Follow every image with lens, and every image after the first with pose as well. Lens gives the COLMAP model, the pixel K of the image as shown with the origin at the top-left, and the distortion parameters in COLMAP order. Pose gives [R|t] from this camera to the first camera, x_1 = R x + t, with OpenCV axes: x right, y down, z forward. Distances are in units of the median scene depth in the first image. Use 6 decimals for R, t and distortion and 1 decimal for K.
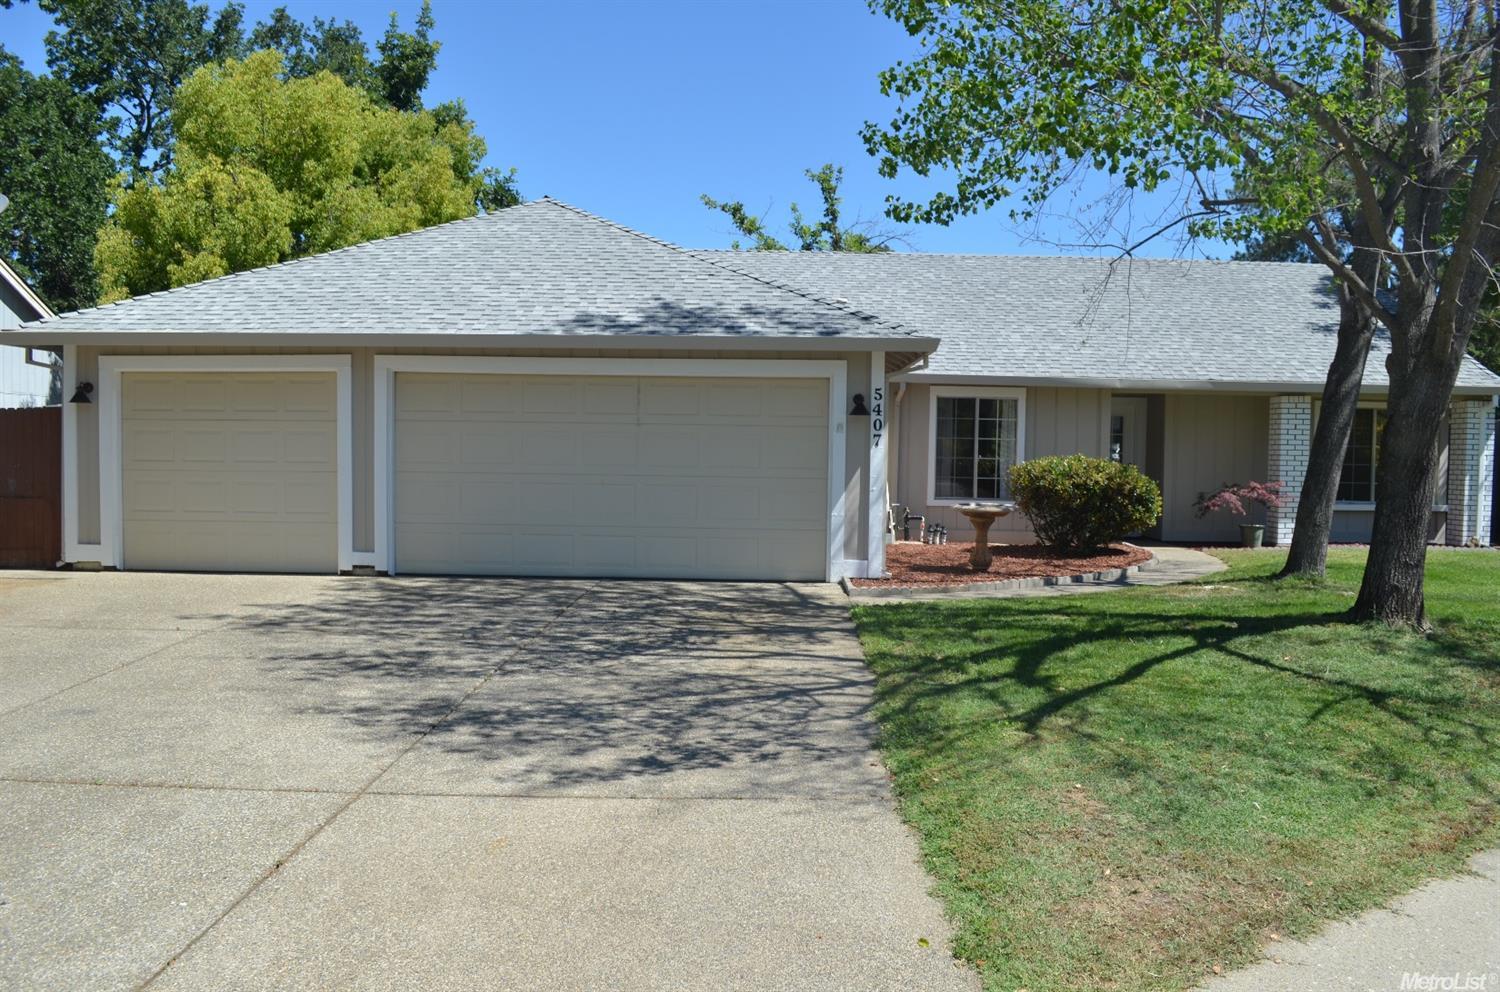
lens RADIAL K [[1179.0, 0, 753.5], [0, 1179.0, 494.6], [0, 0, 1]] dist [-0.085650, 0.014818]
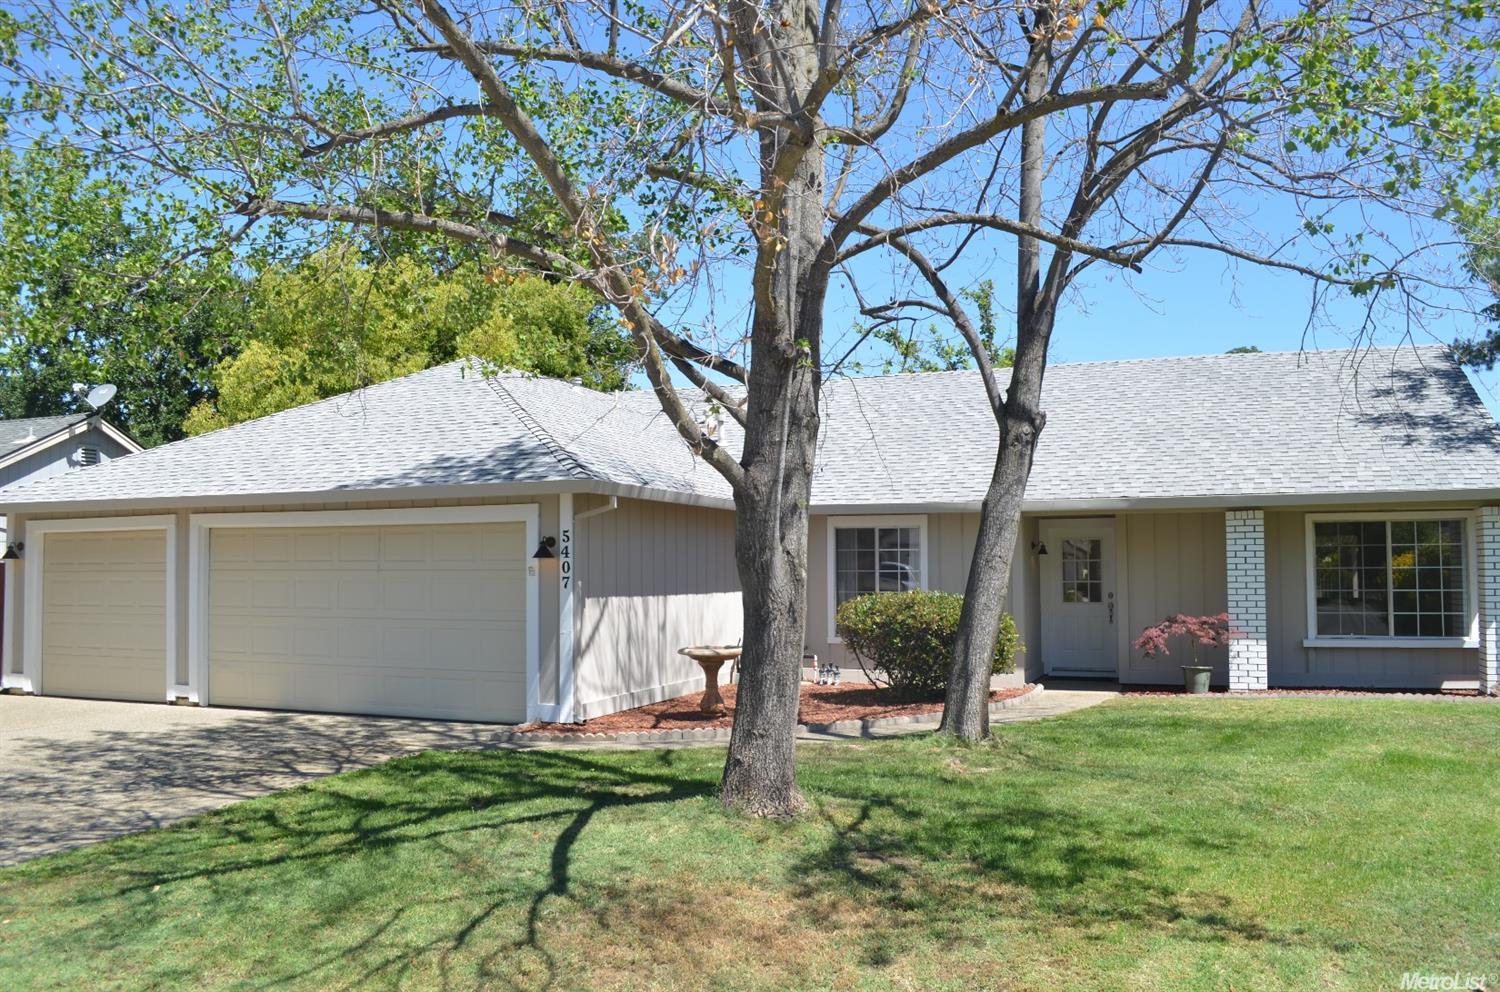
lens RADIAL K [[1179.0, 0, 749.4], [0, 1179.0, 508.9], [0, 0, 1]] dist [-0.085650, 0.014818]
pose [[0.933722, -0.038281, -0.355946, 0.436973], [0.005651, 0.995718, -0.092265, -0.011594], [0.357954, 0.084139, 0.929941, 0.094595]]
